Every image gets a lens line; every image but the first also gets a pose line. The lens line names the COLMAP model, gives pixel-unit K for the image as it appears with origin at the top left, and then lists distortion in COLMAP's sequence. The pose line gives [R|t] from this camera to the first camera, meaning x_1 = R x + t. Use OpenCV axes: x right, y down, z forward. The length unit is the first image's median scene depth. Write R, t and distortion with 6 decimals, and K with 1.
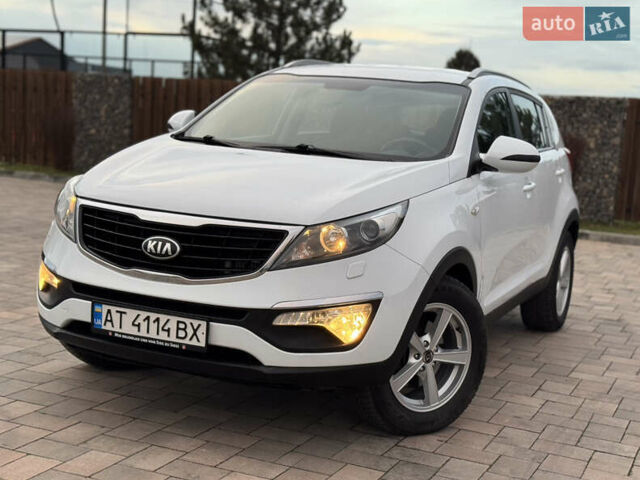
lens RADIAL K [[990.5, 0, 335.5], [0, 990.5, 224.1], [0, 0, 1]] dist [0.124972, 0.000000]
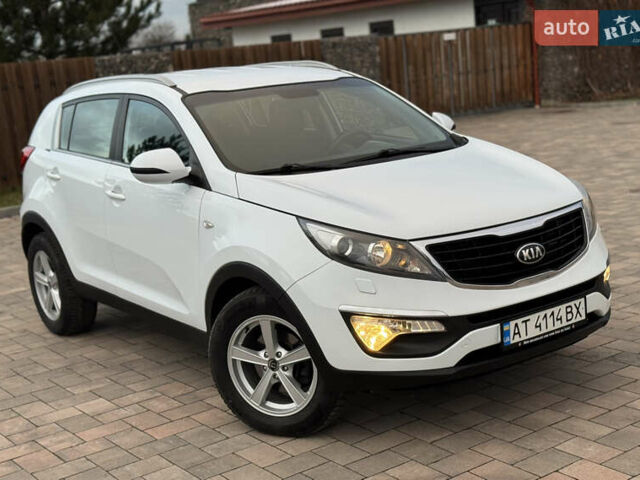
lens RADIAL K [[982.8, 0, 335.2], [0, 982.8, 234.9], [0, 0, 1]] dist [0.083183, 0.000000]
pose [[0.492278, -0.272387, 0.826721, -1.172175], [0.221122, 0.957752, 0.183890, -0.243072], [-0.841883, 0.092281, 0.531711, 0.591885]]
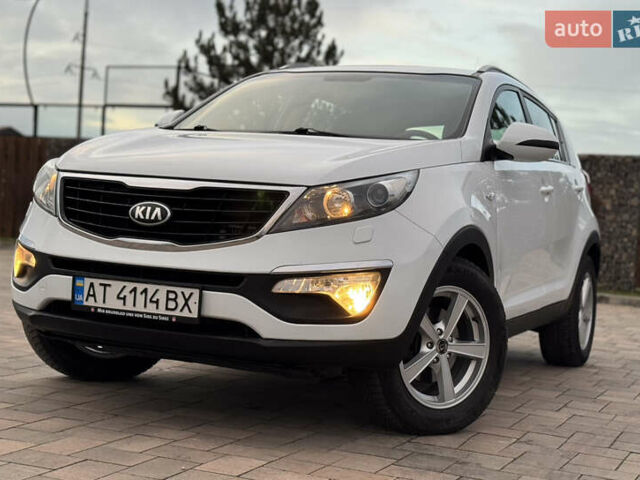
lens RADIAL K [[1084.2, 0, 328.9], [0, 1084.2, 197.1], [0, 0, 1]] dist [0.075725, 0.000000]
pose [[0.999992, -0.003249, 0.002371, -0.012957], [0.003517, 0.992279, -0.123973, 0.131943], [-0.001950, 0.123980, 0.992283, 0.004961]]
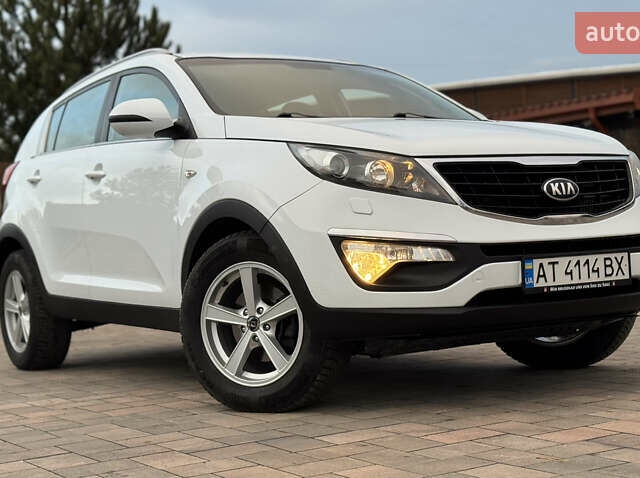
lens RADIAL K [[1123.5, 0, 324.9], [0, 1123.5, 235.9], [0, 0, 1]] dist [0.089631, 0.000000]
pose [[0.549350, -0.100585, 0.829516, -1.167087], [0.187741, 0.982205, -0.005232, 0.030648], [-0.814228, 0.158609, 0.558458, 0.590610]]
